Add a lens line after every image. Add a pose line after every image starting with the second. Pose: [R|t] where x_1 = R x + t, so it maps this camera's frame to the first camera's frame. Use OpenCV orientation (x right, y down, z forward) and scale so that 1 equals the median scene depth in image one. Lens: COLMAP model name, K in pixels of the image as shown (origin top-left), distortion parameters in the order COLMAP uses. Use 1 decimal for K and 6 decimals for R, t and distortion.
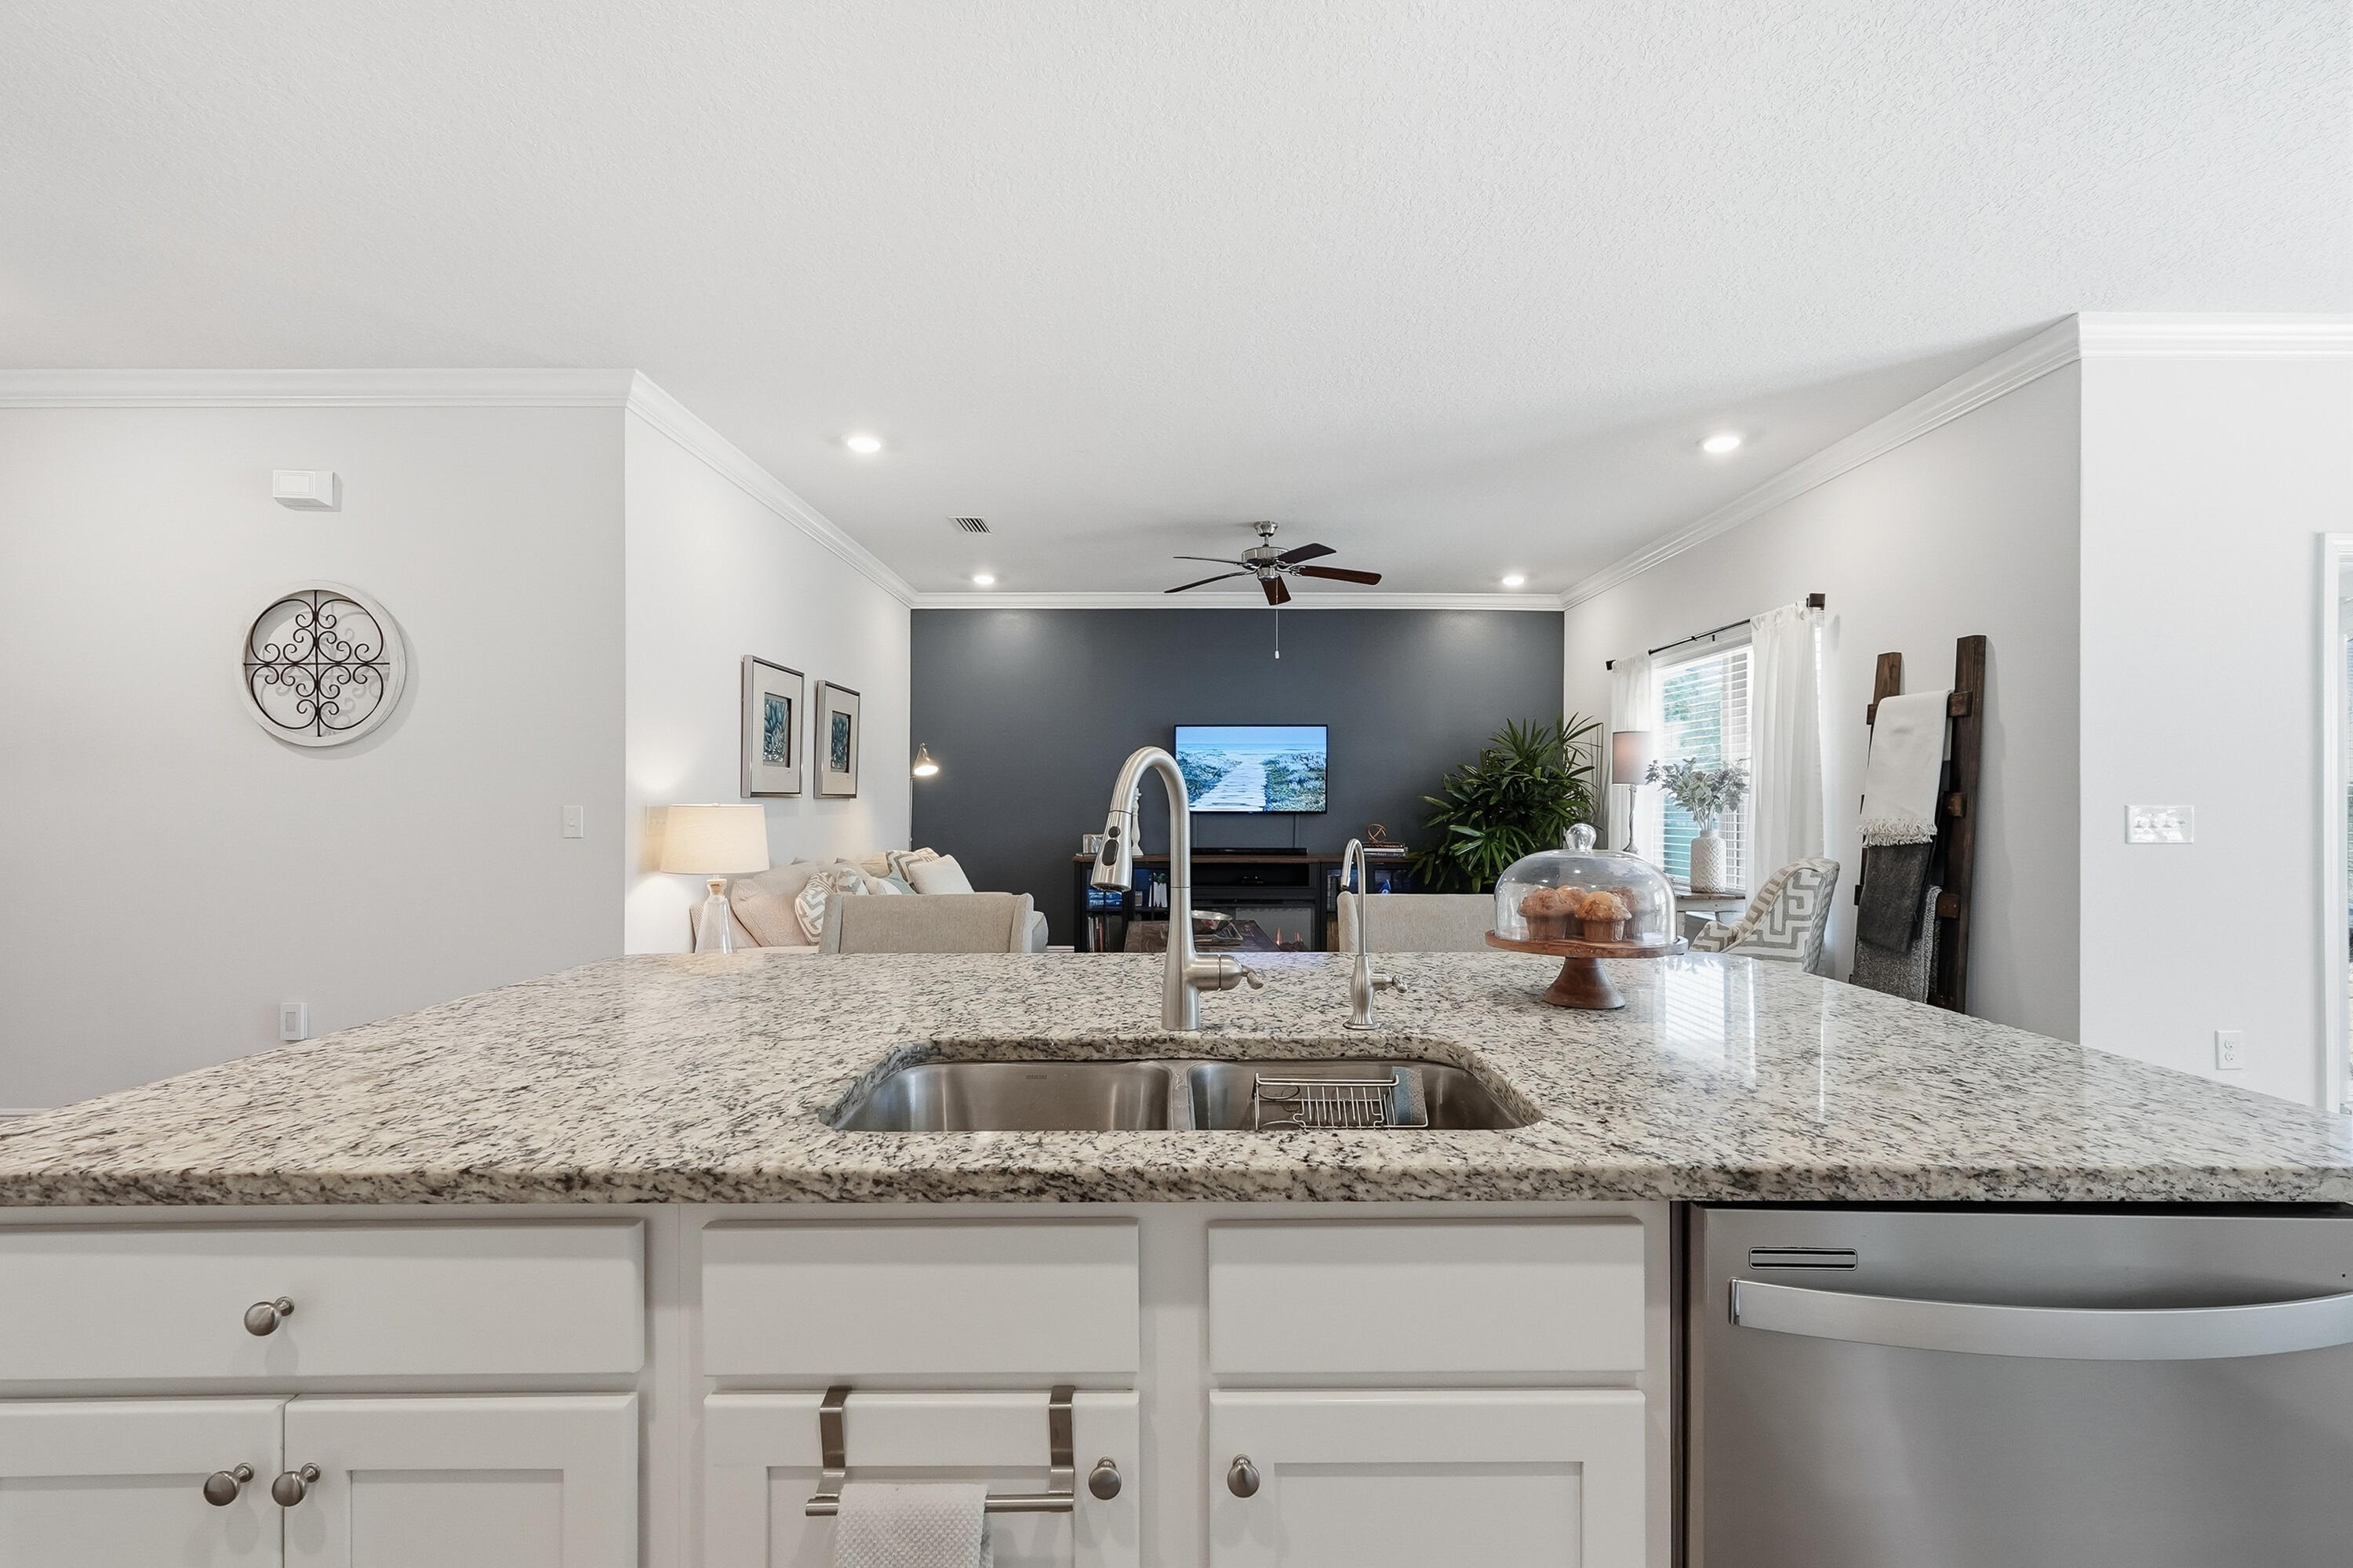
lens RADIAL K [[1012.9, 0, 1190.3], [0, 1012.9, 801.4], [0, 0, 1]] dist [0.001541, -0.001089]
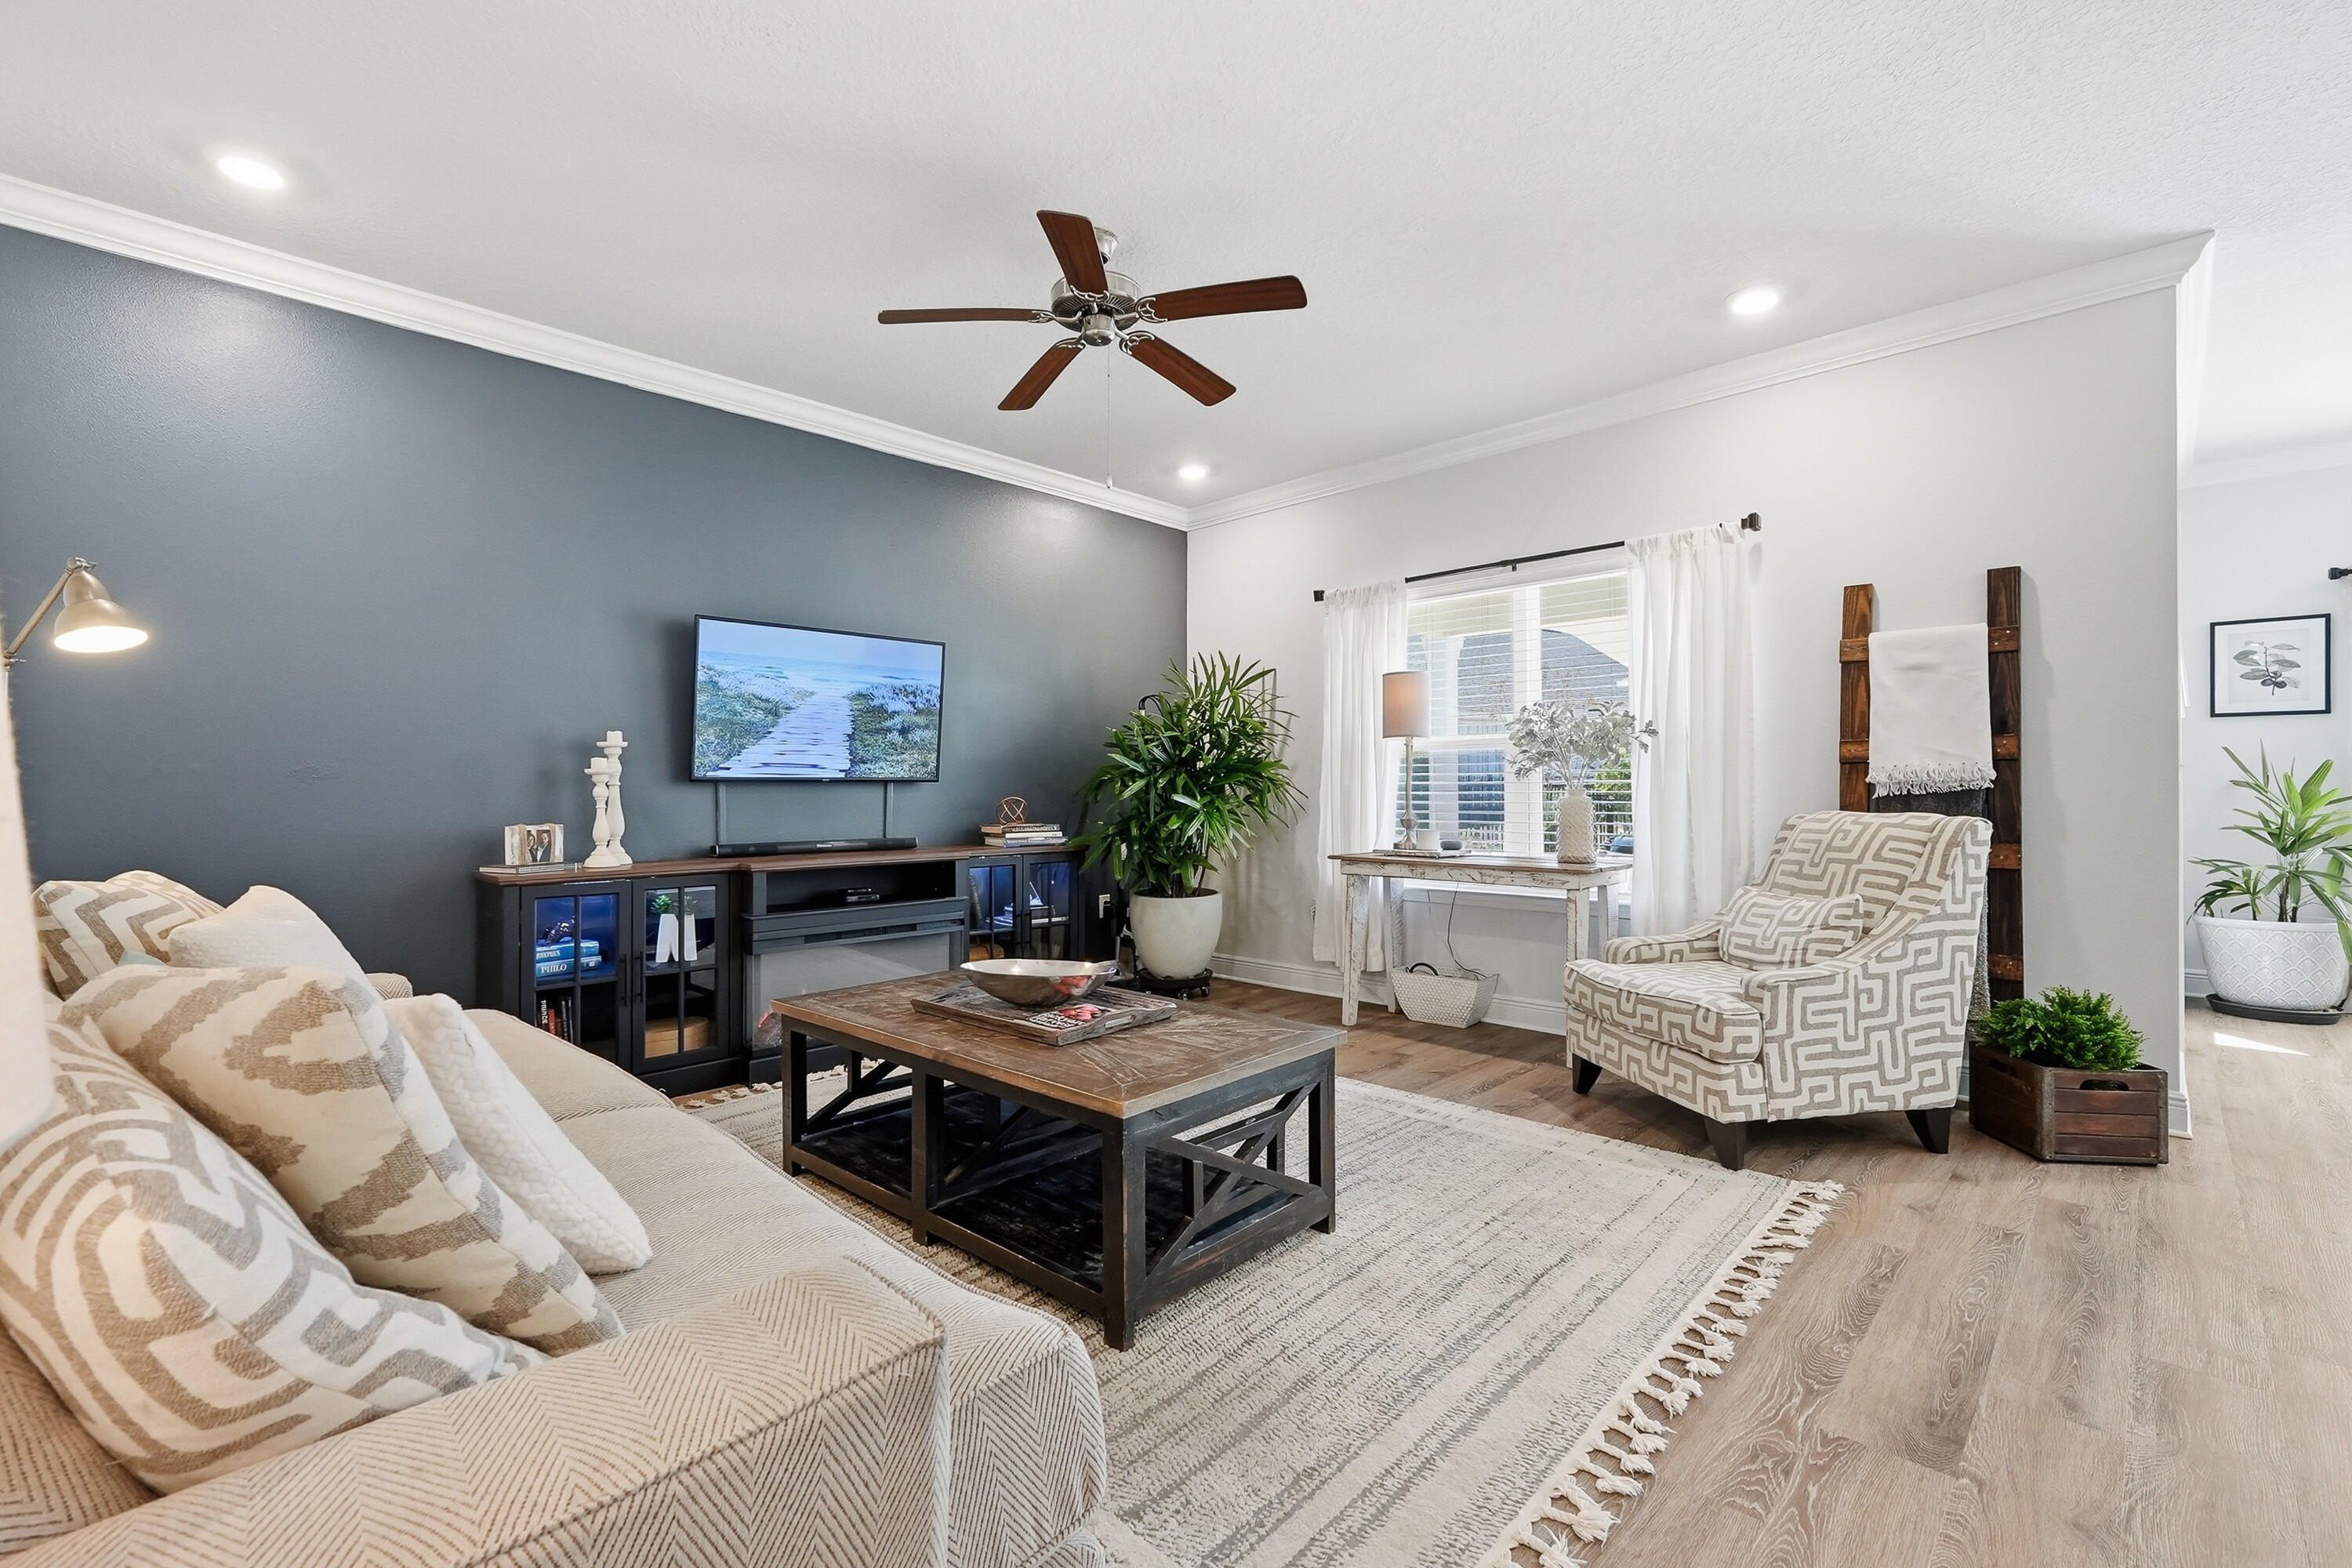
lens RADIAL K [[1012.4, 0, 1174.8], [0, 1012.4, 801.5], [0, 0, 1]] dist [0.001541, -0.001089]
pose [[0.702063, -0.012606, 0.712003, -0.248856], [0.007534, 0.999919, 0.010274, 0.021738], [-0.712075, -0.001849, 0.702101, 0.511651]]
